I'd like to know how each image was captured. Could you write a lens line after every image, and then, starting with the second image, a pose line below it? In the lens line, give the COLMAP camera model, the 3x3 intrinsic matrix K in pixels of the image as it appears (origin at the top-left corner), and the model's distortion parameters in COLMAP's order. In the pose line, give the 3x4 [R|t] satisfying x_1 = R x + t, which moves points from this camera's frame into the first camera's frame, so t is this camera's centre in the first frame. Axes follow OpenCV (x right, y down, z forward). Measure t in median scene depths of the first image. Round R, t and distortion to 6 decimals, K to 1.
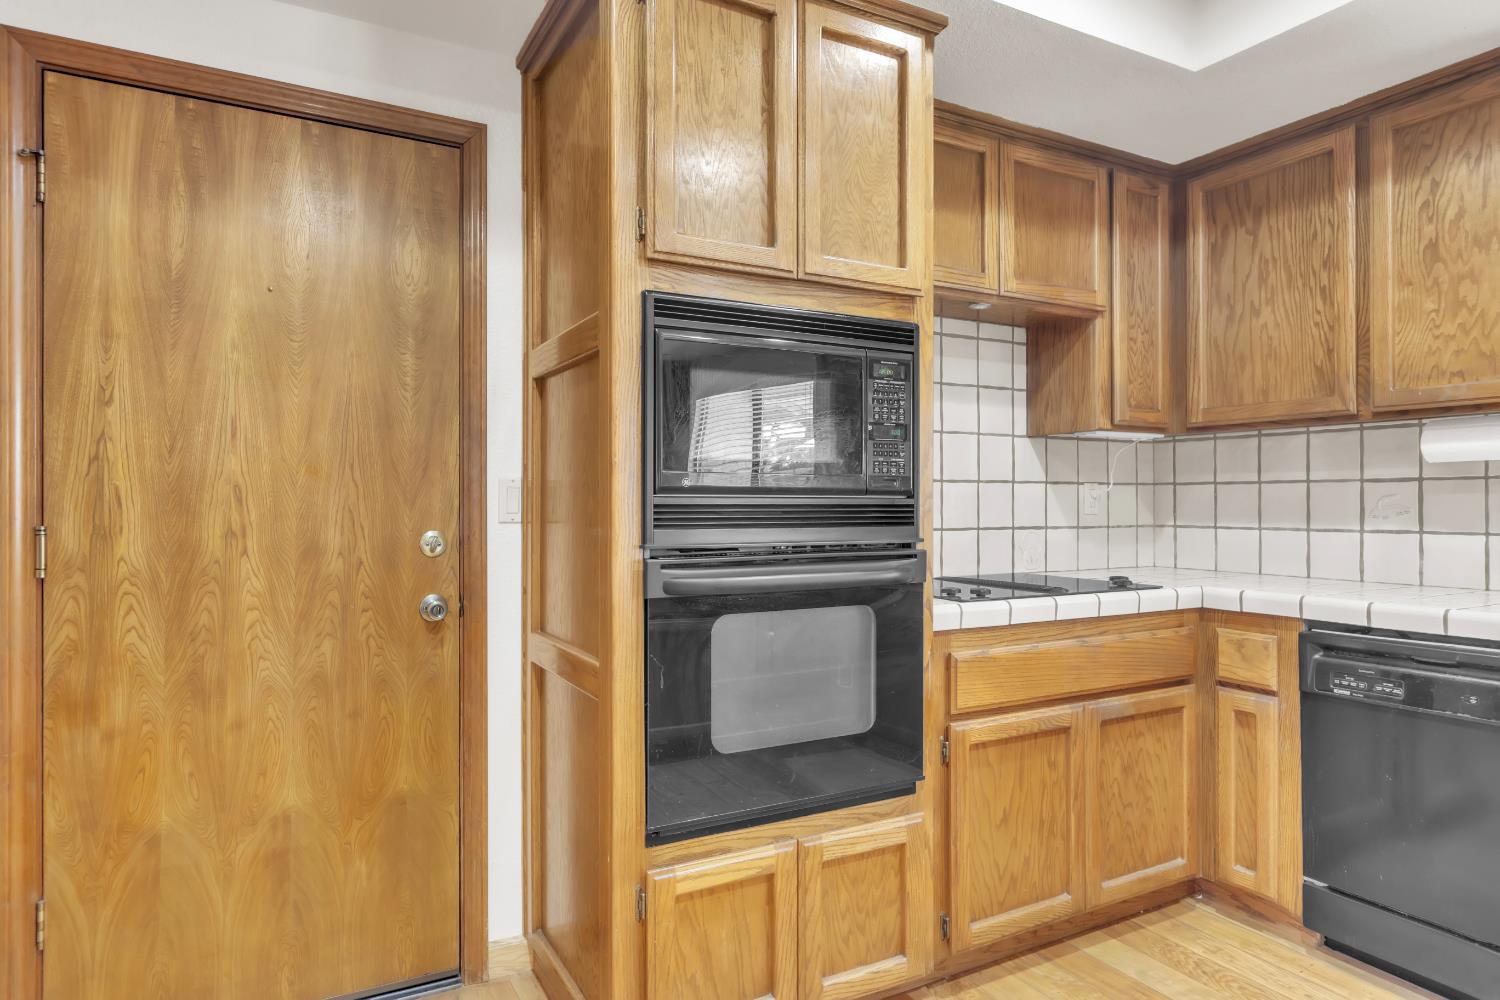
lens RADIAL K [[878.5, 0, 744.5], [0, 878.5, 504.2], [0, 0, 1]] dist [0.002131, -0.000505]
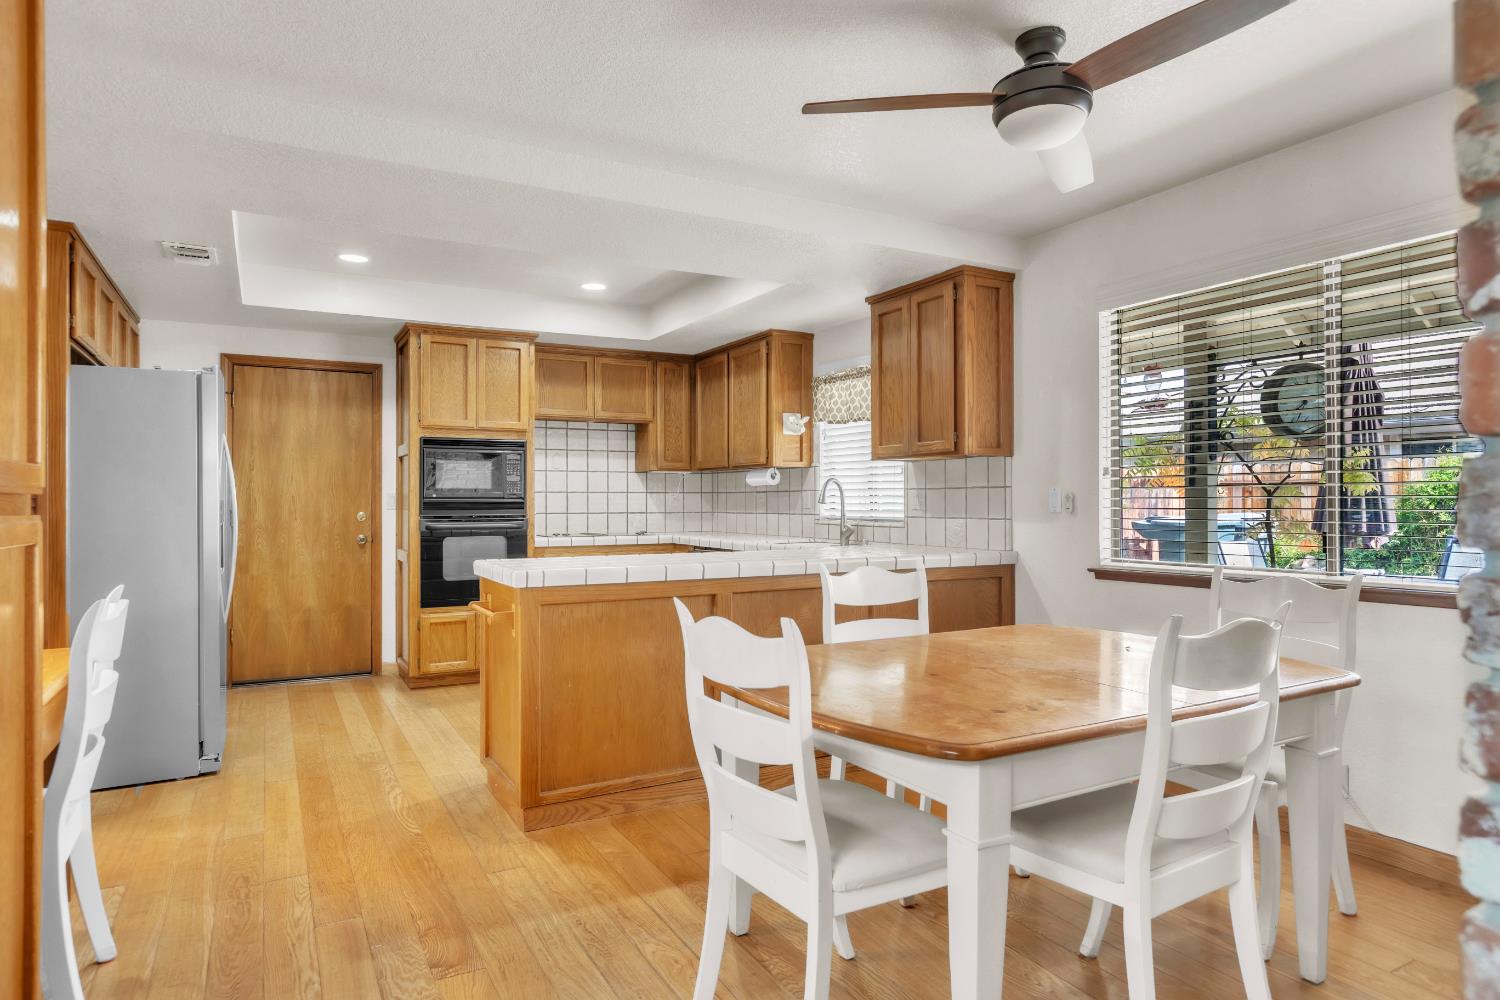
lens RADIAL K [[878.5, 0, 754.5], [0, 878.5, 497.4], [0, 0, 1]] dist [0.002131, -0.000505]
pose [[0.999995, -0.001636, 0.002642, 0.919407], [0.001652, 0.999981, -0.005915, 0.002251], [-0.002632, 0.005919, 0.999979, -1.862534]]
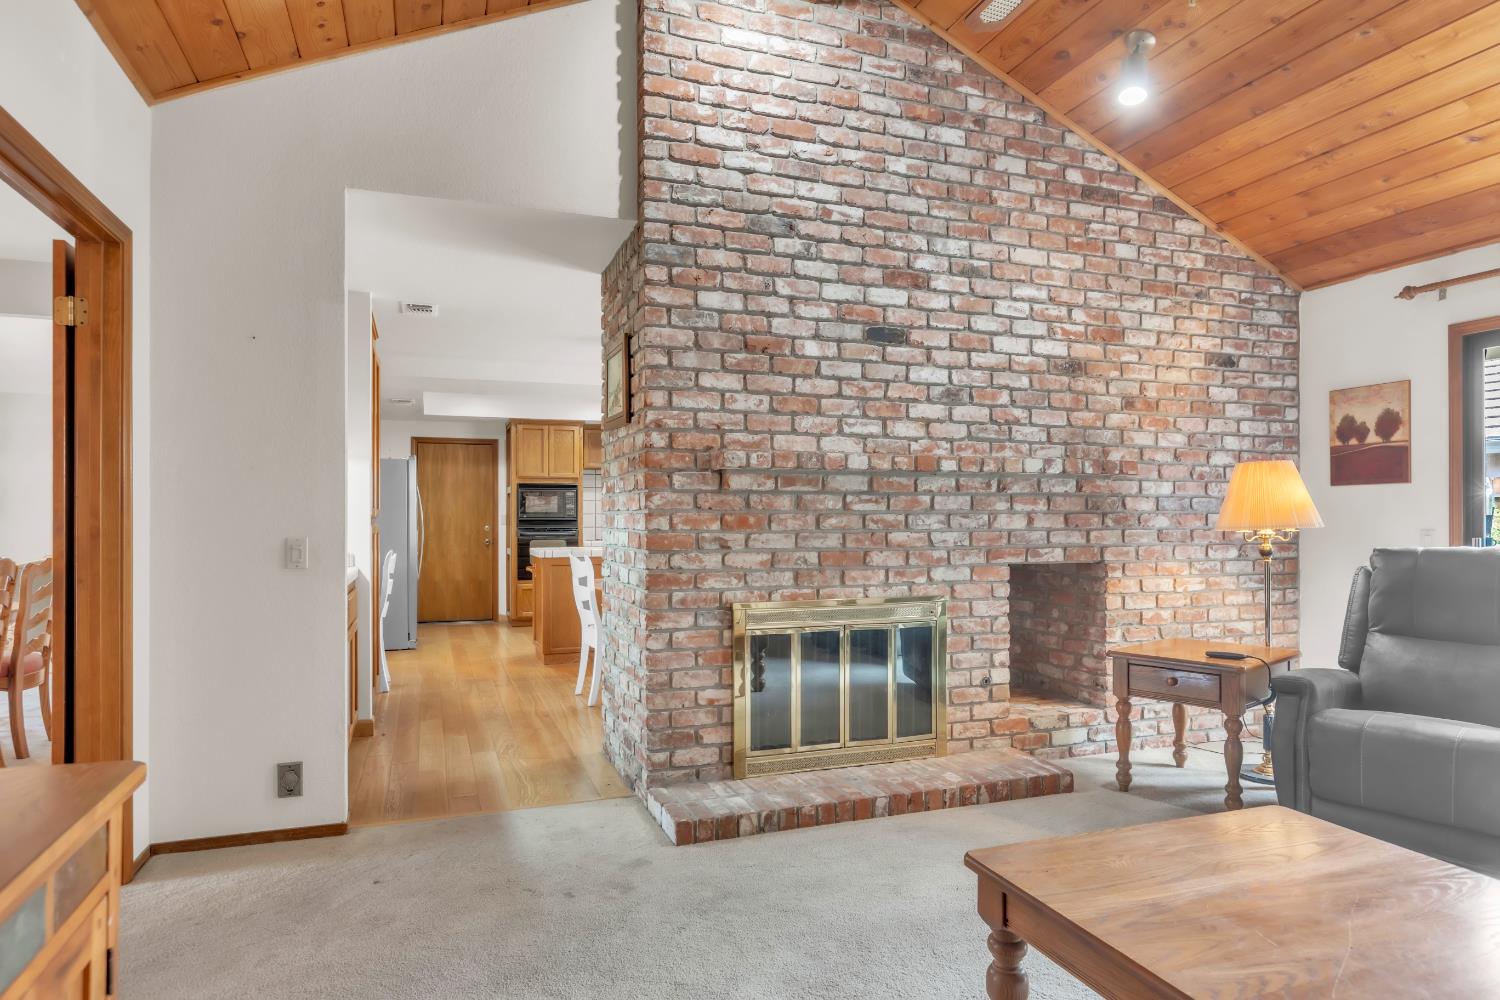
lens RADIAL K [[878.5, 0, 753.1], [0, 878.5, 510.8], [0, 0, 1]] dist [0.002131, -0.000505]
pose [[0.988614, -0.002088, -0.150456, 1.857239], [0.001466, 0.999990, -0.004244, -0.028880], [0.150464, 0.003975, 0.988608, -3.628161]]
